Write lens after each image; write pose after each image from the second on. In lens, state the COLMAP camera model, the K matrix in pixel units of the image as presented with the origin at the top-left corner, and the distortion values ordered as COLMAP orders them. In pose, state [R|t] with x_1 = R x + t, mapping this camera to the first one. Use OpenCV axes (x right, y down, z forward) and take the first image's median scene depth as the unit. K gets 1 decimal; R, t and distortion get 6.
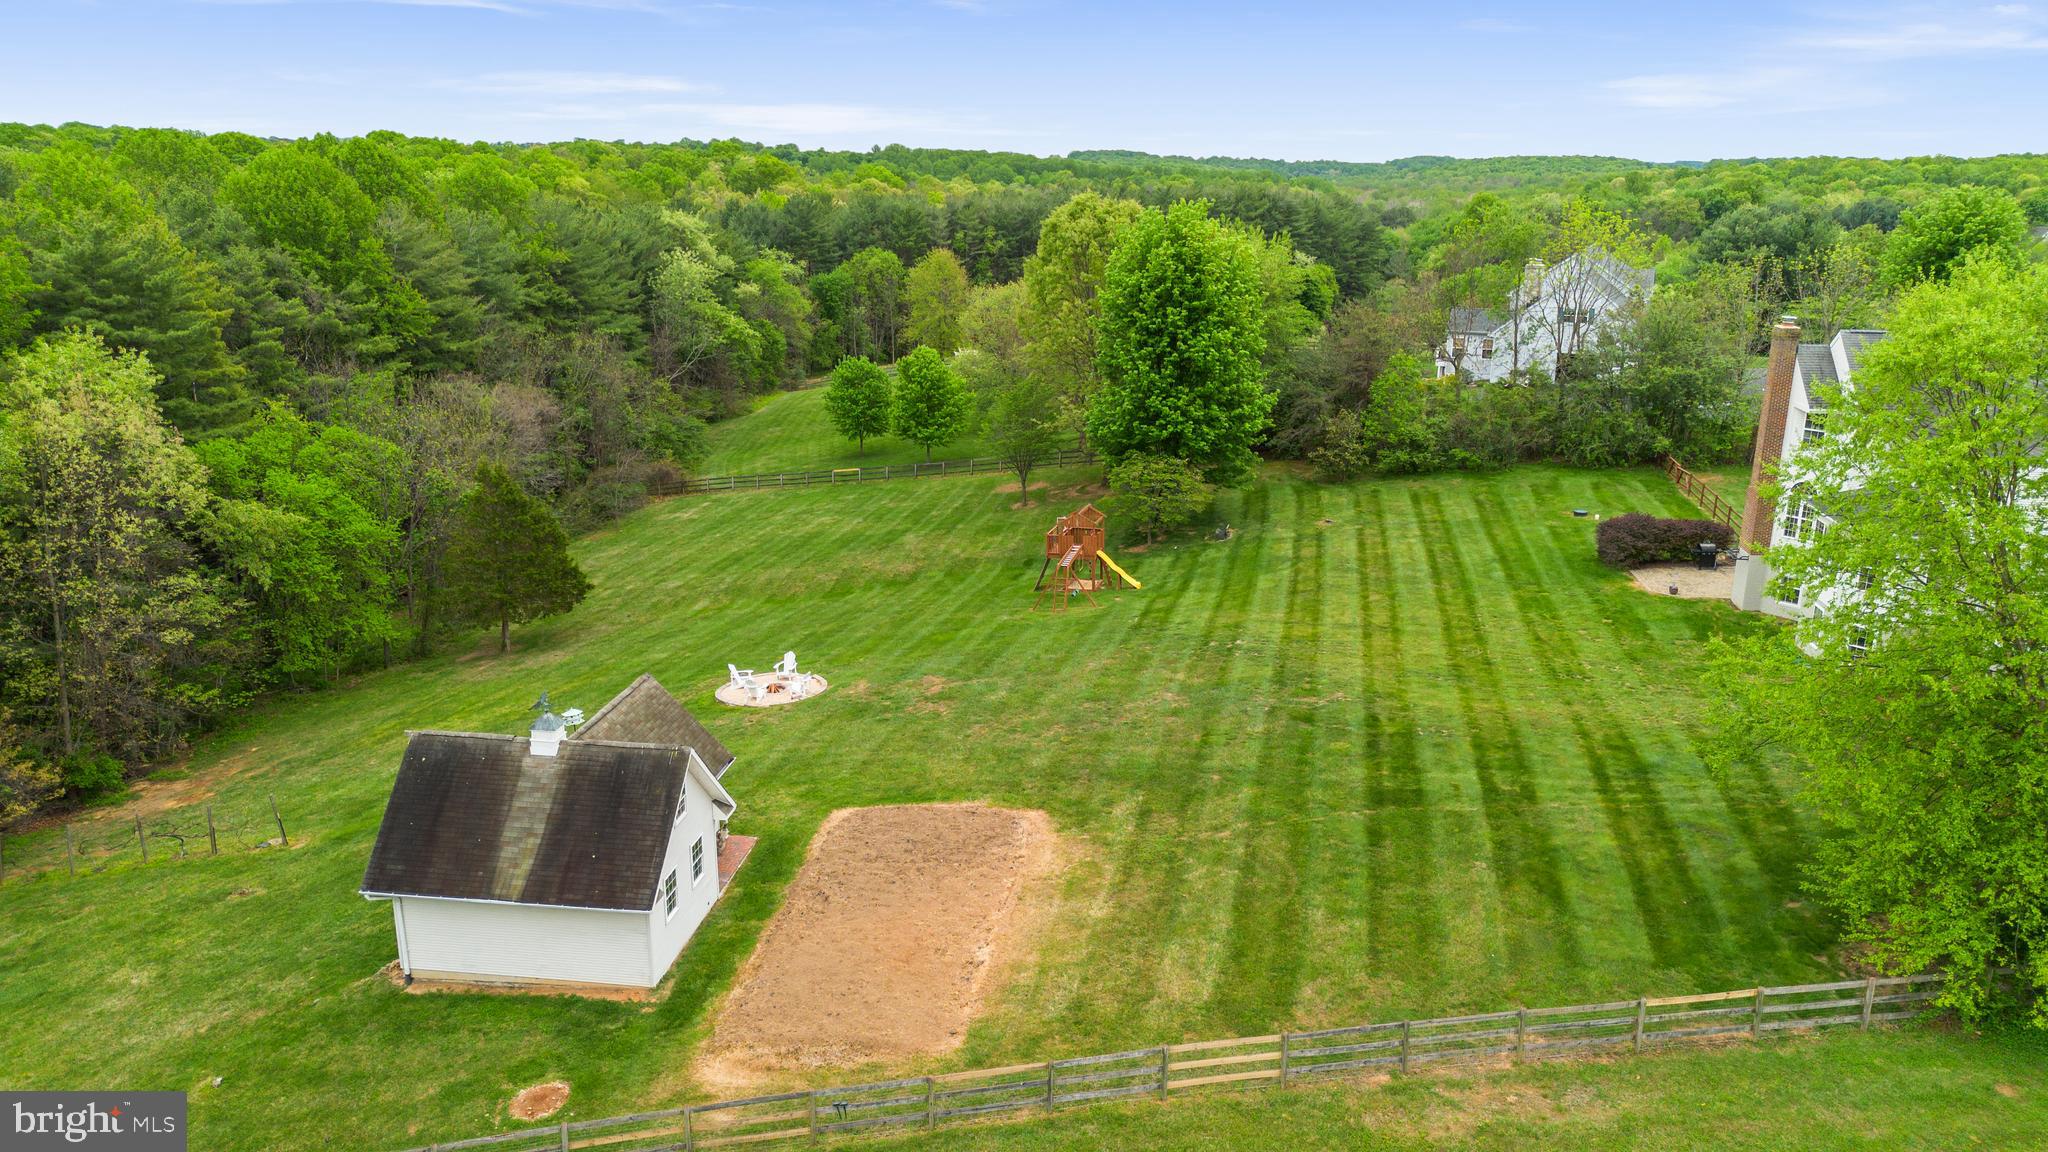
lens RADIAL K [[1506.3, 0, 1026.0], [0, 1506.3, 574.4], [0, 0, 1]] dist [-0.001138, 0.000138]
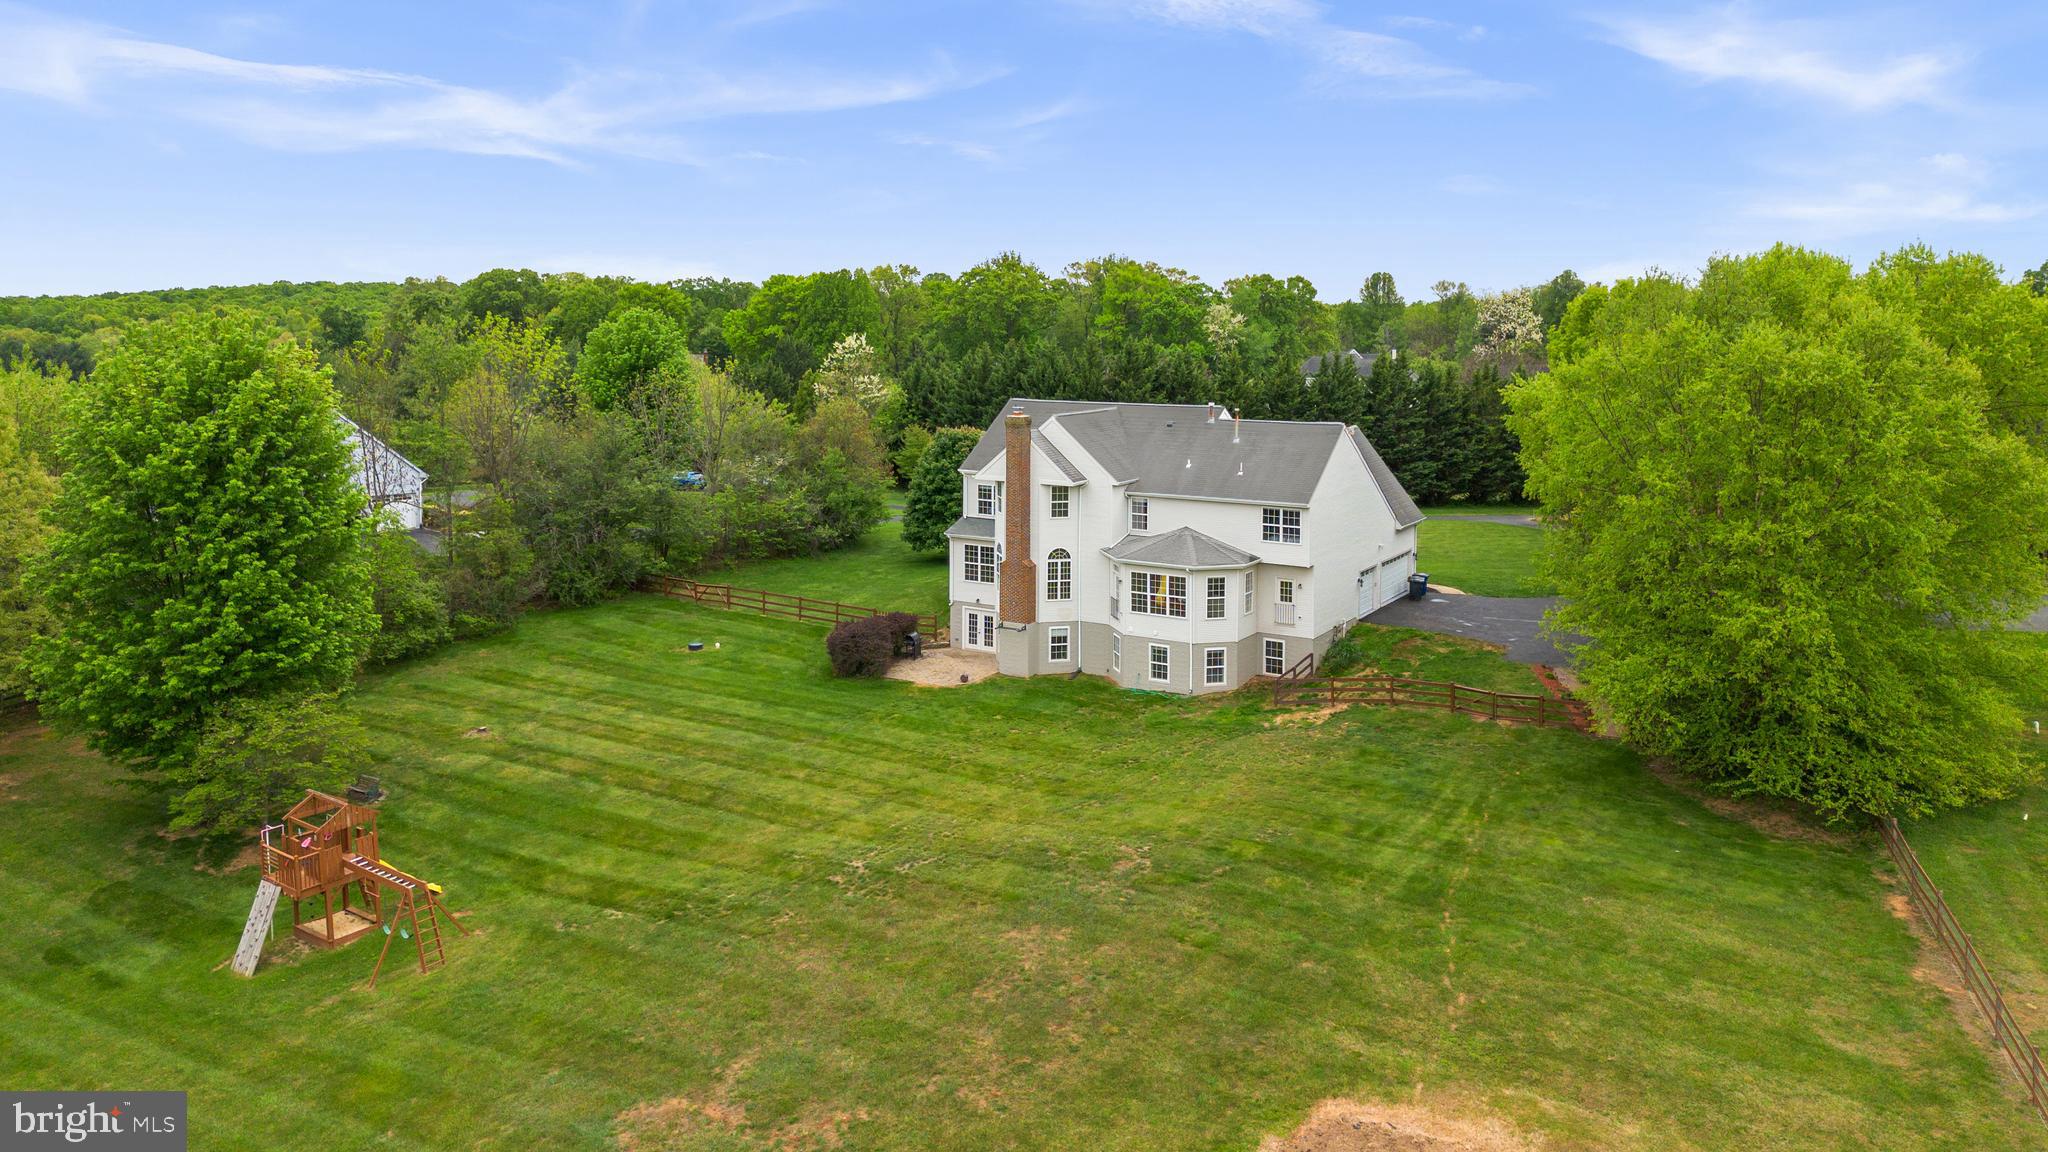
lens RADIAL K [[1506.3, 0, 1025.7], [0, 1506.3, 577.1], [0, 0, 1]] dist [-0.001138, 0.000138]
pose [[0.324868, -0.163570, 0.931507, -0.476221], [0.247257, 0.965364, 0.083283, -0.127568], [-0.912866, 0.203266, 0.354059, 0.595358]]
